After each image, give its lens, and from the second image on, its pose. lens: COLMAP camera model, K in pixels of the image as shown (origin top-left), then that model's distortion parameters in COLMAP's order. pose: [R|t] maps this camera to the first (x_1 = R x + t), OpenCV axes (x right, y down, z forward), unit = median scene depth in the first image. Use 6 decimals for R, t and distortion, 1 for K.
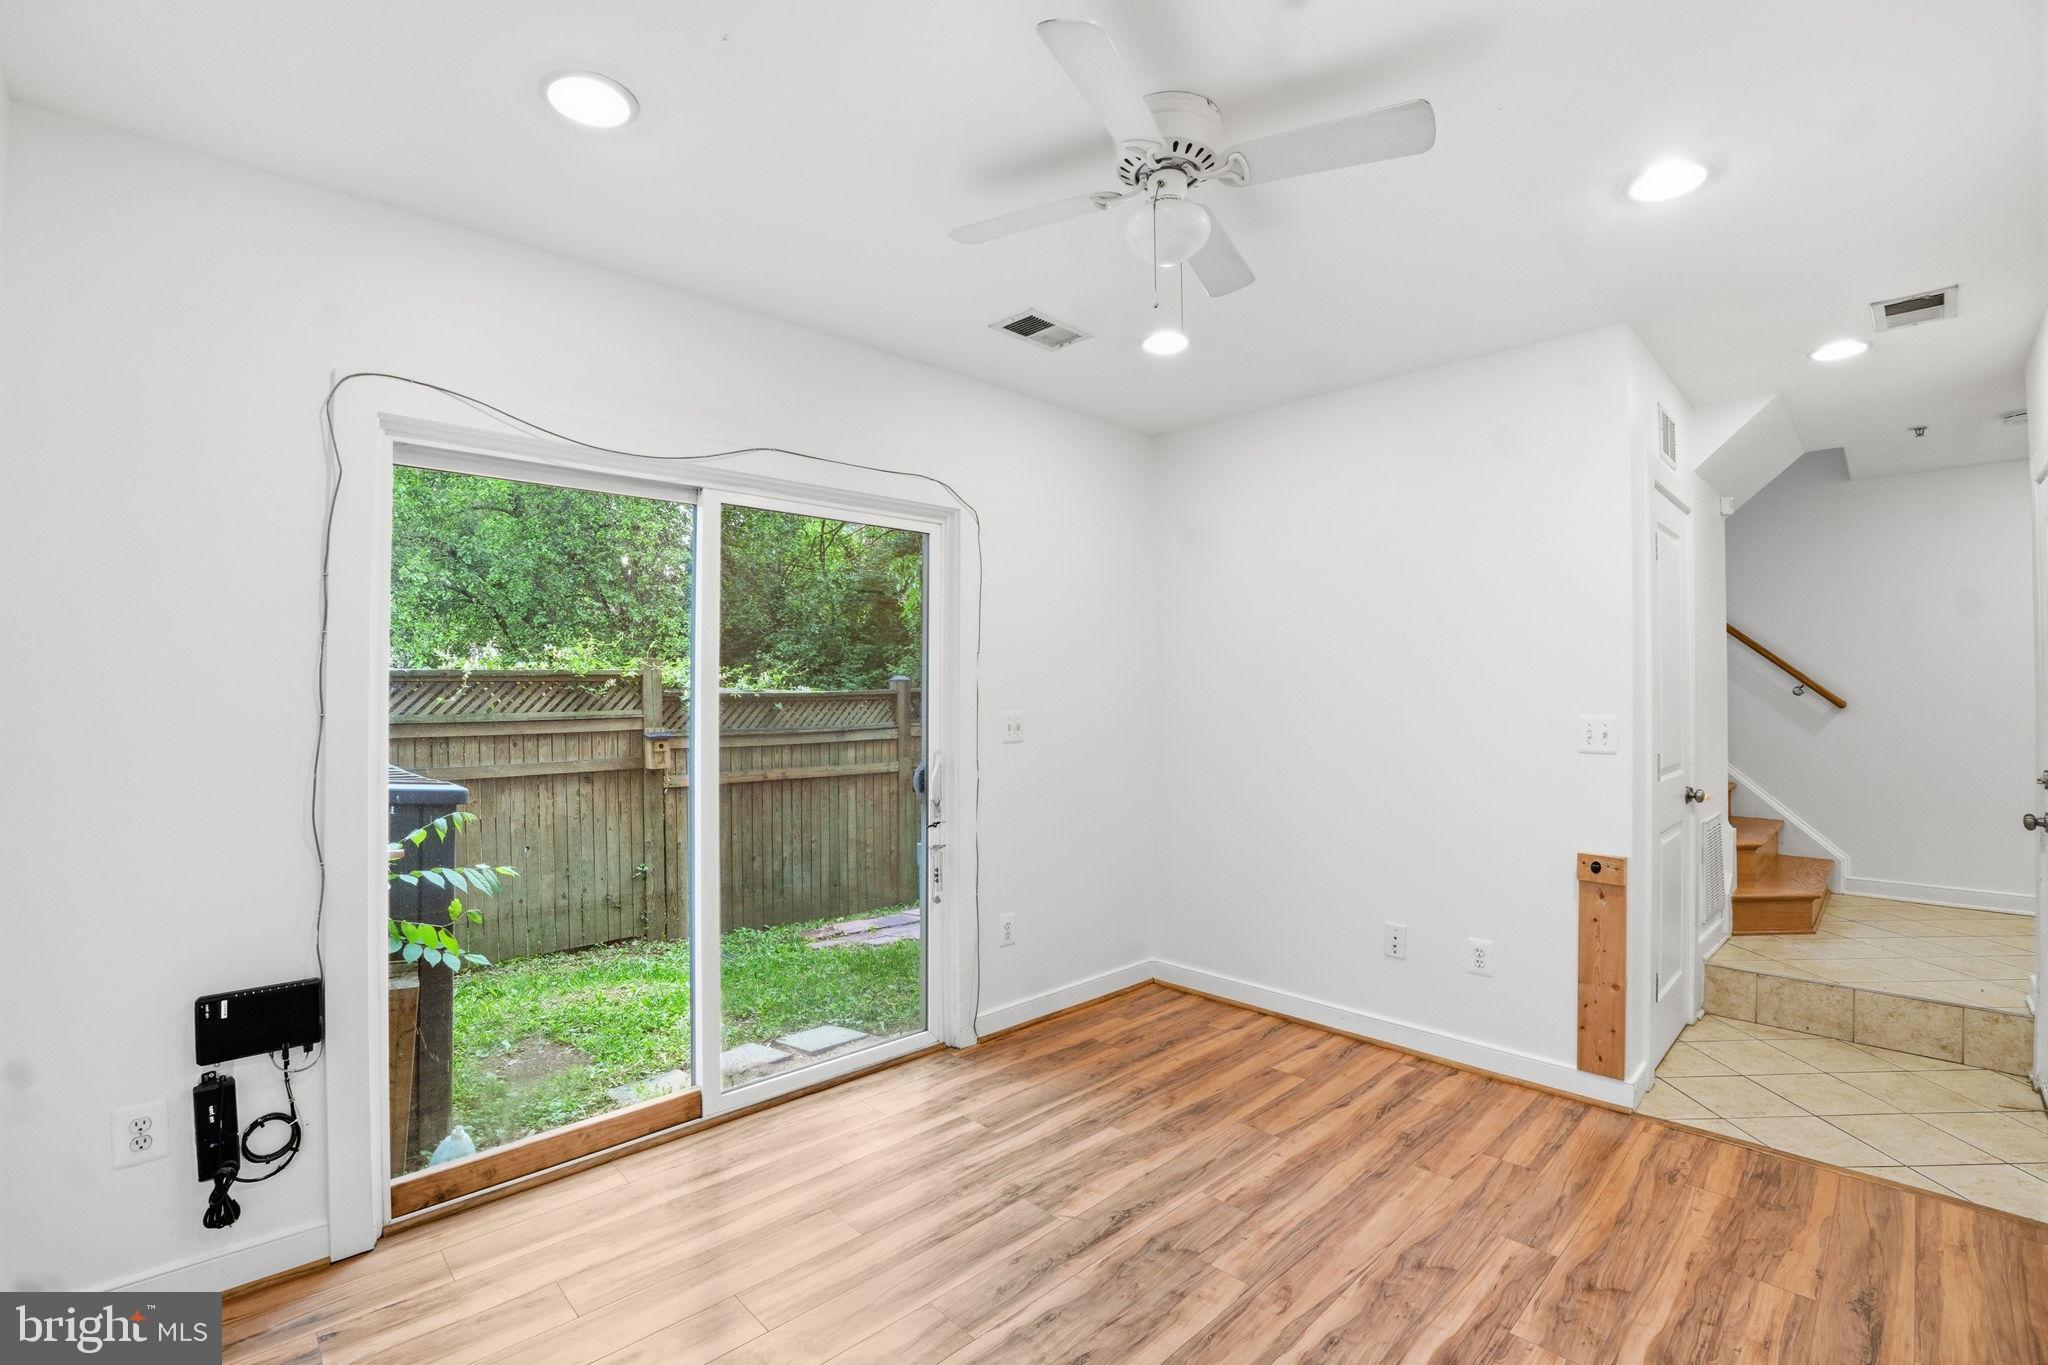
lens RADIAL K [[908.9, 0, 1010.9], [0, 908.9, 689.9], [0, 0, 1]] dist [-0.019664, 0.000186]
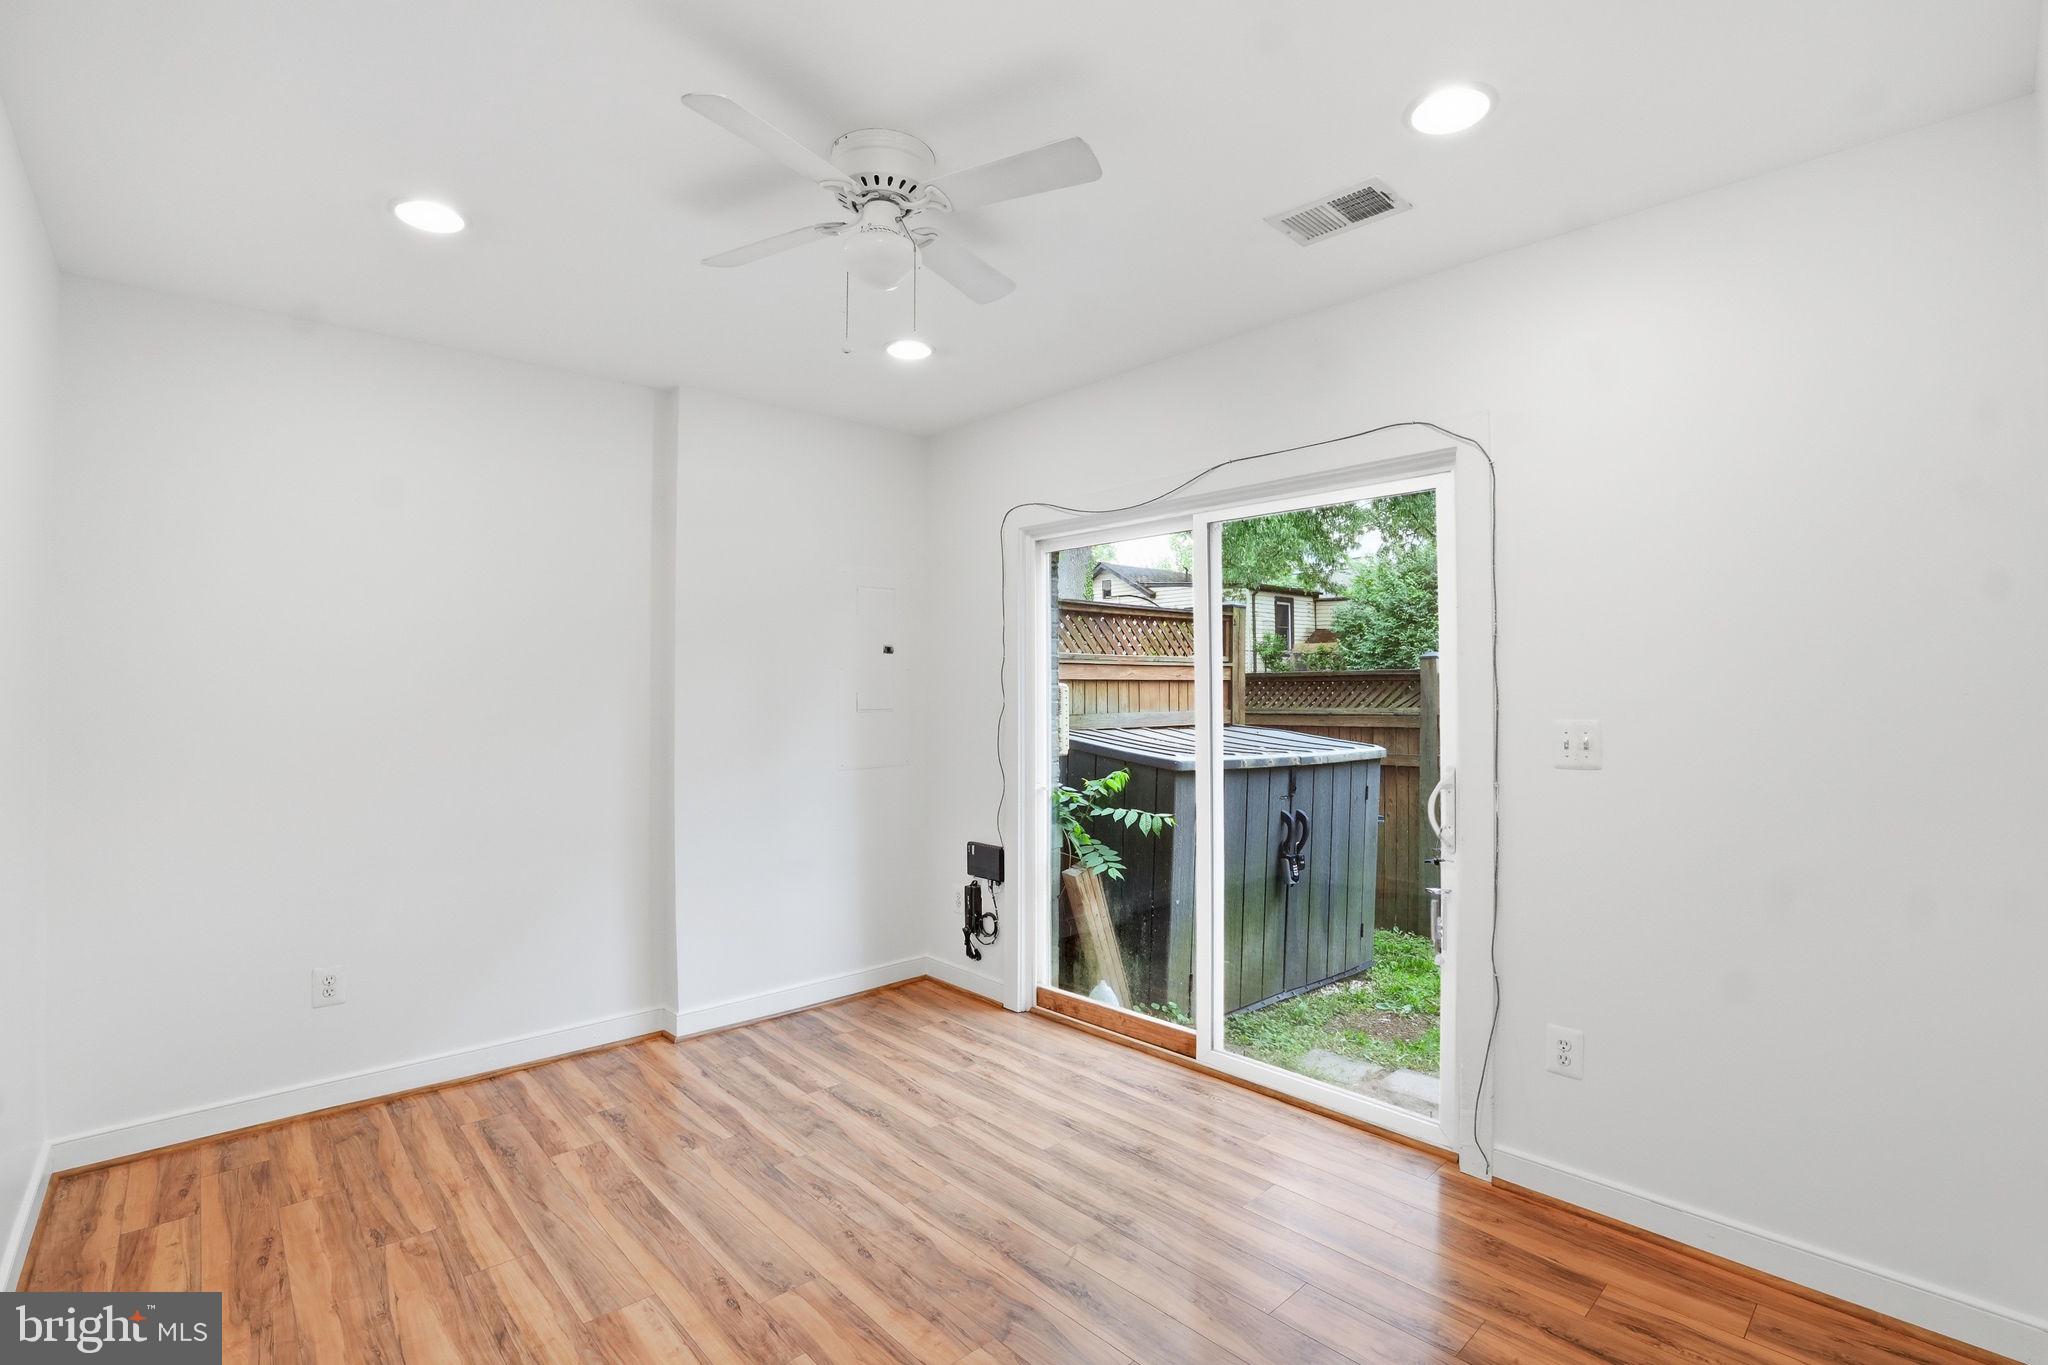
lens RADIAL K [[908.9, 0, 1010.9], [0, 908.9, 689.9], [0, 0, 1]] dist [-0.019664, 0.000186]
pose [[0.007279, -0.001276, -0.999973, 0.556737], [0.006819, 0.999976, -0.001226, 0.001027], [0.999950, -0.006810, 0.007288, 0.520384]]
